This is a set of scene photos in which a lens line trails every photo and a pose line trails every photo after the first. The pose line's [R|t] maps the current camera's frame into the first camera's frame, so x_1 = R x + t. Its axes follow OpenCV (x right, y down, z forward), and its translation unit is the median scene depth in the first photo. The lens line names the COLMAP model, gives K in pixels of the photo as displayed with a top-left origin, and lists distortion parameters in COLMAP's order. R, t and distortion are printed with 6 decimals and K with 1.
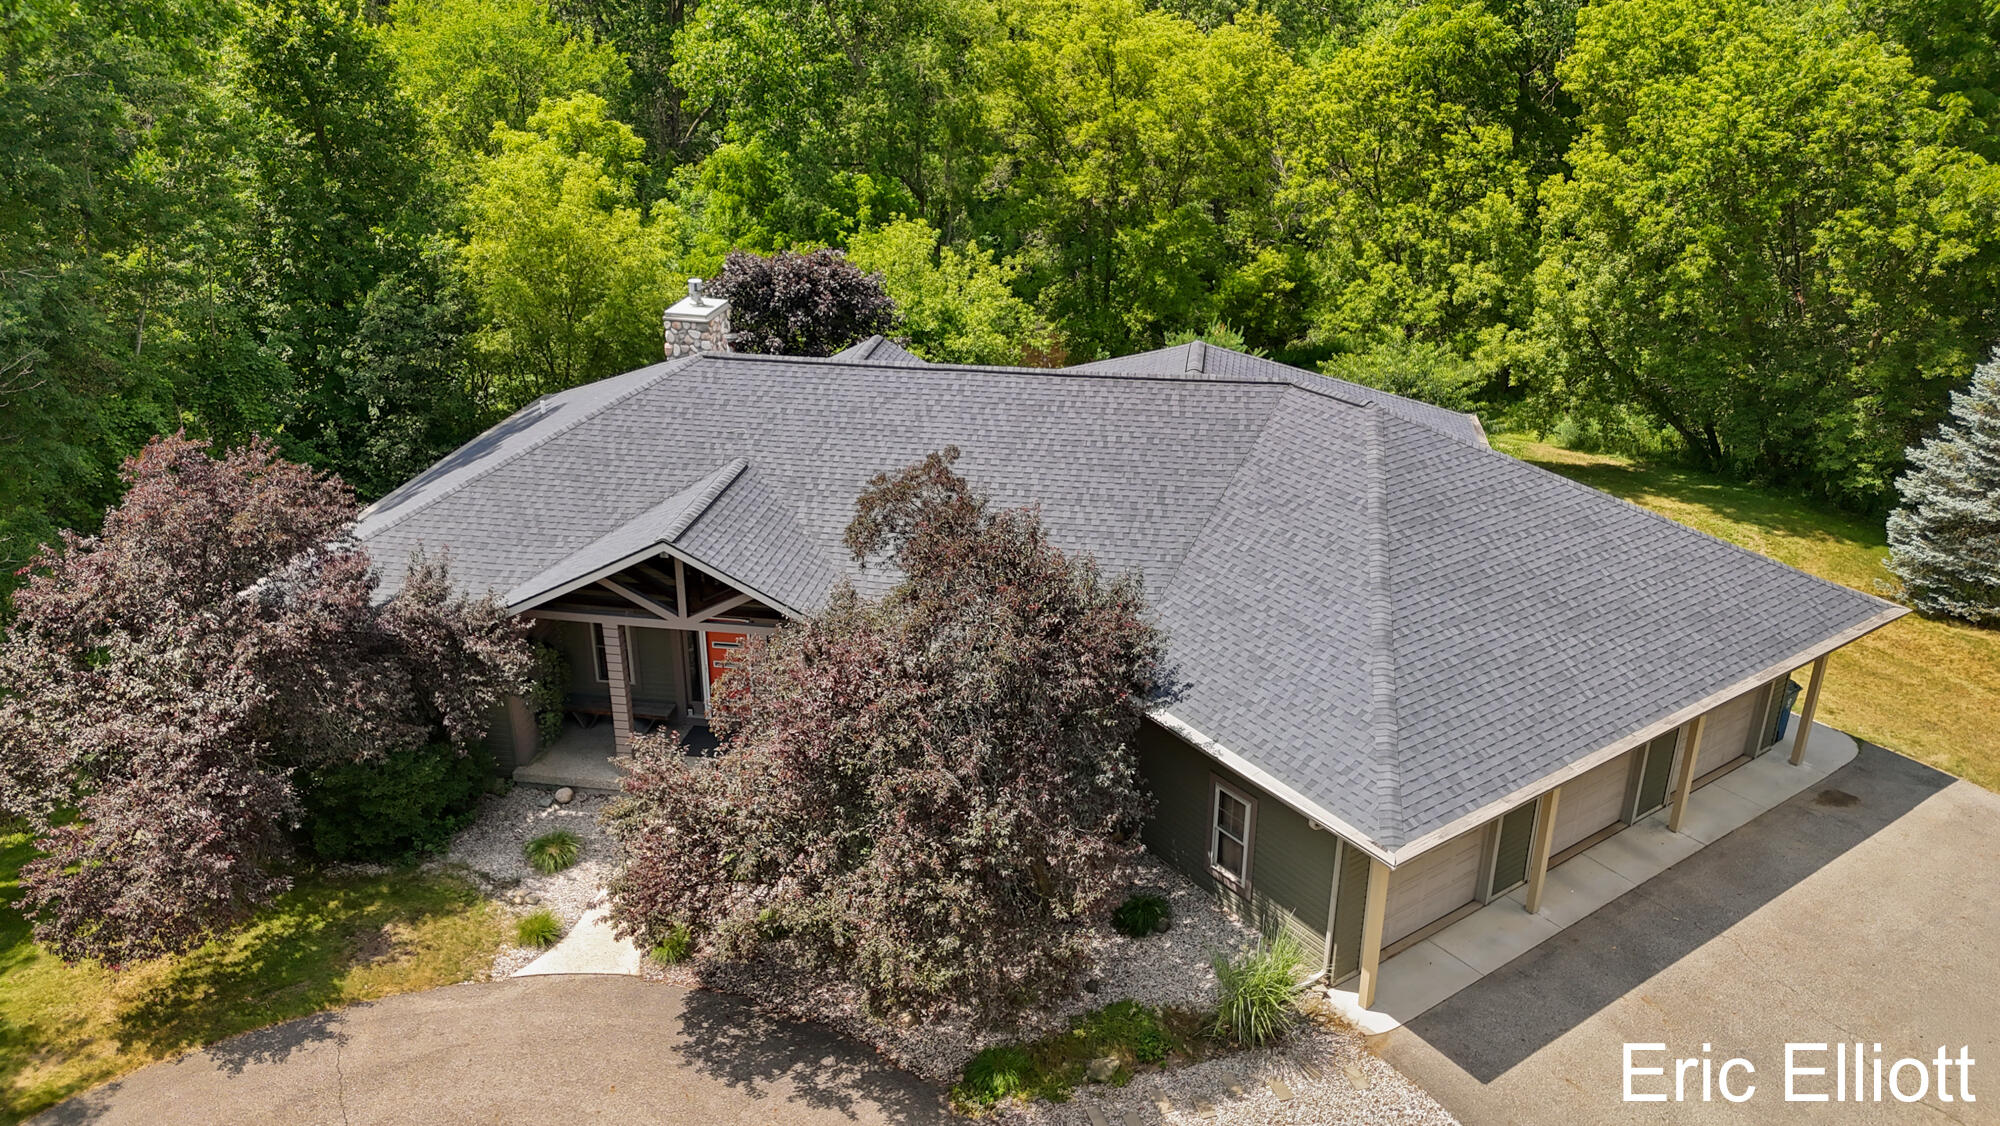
lens RADIAL K [[1511.5, 0, 994.1], [0, 1511.5, 573.2], [0, 0, 1]] dist [0.078449, -0.077900]
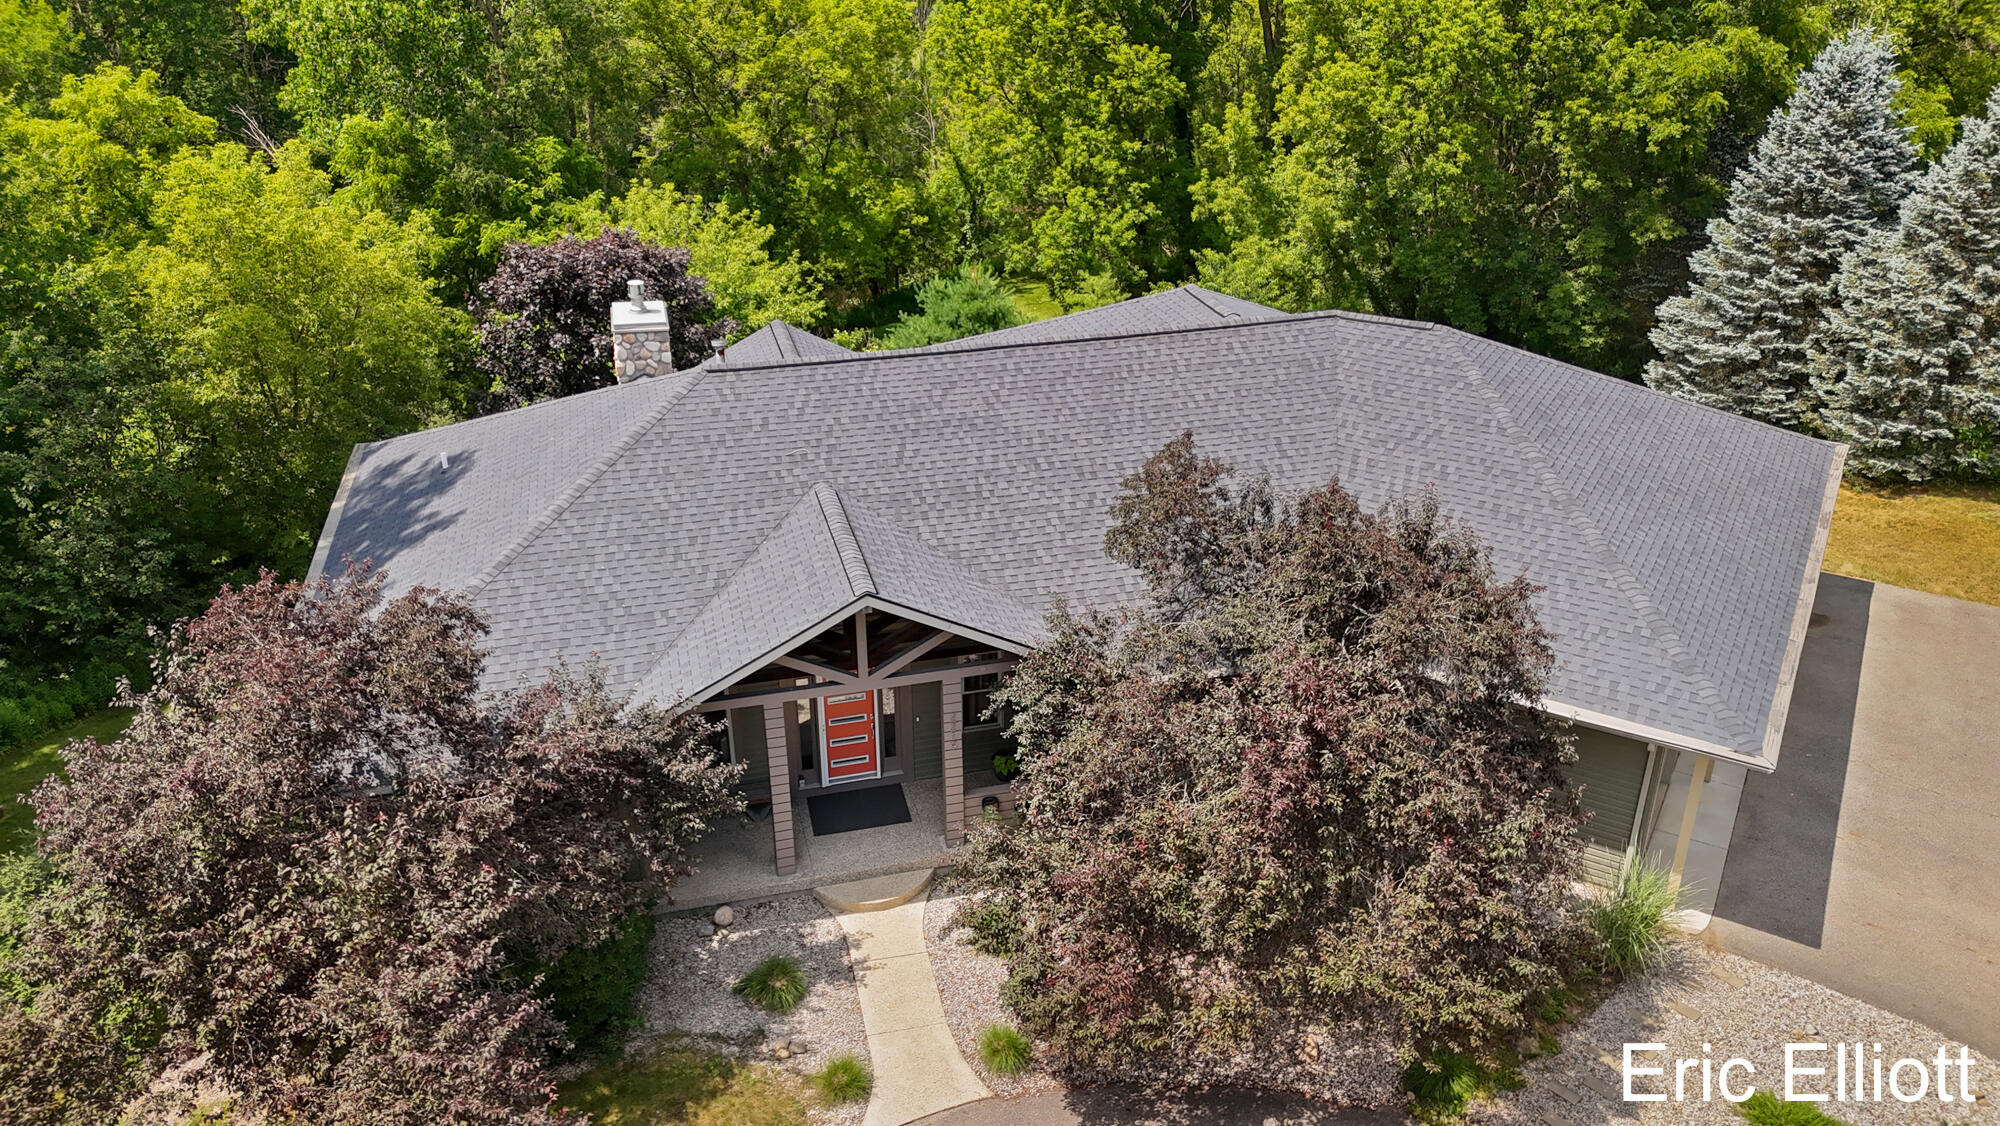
lens RADIAL K [[1511.5, 0, 994.1], [0, 1511.5, 573.2], [0, 0, 1]] dist [0.078449, -0.077900]
pose [[0.912875, -0.185642, 0.363588, -0.304284], [0.170088, 0.982597, 0.074650, -0.055434], [-0.371119, -0.006304, 0.928564, 0.127132]]
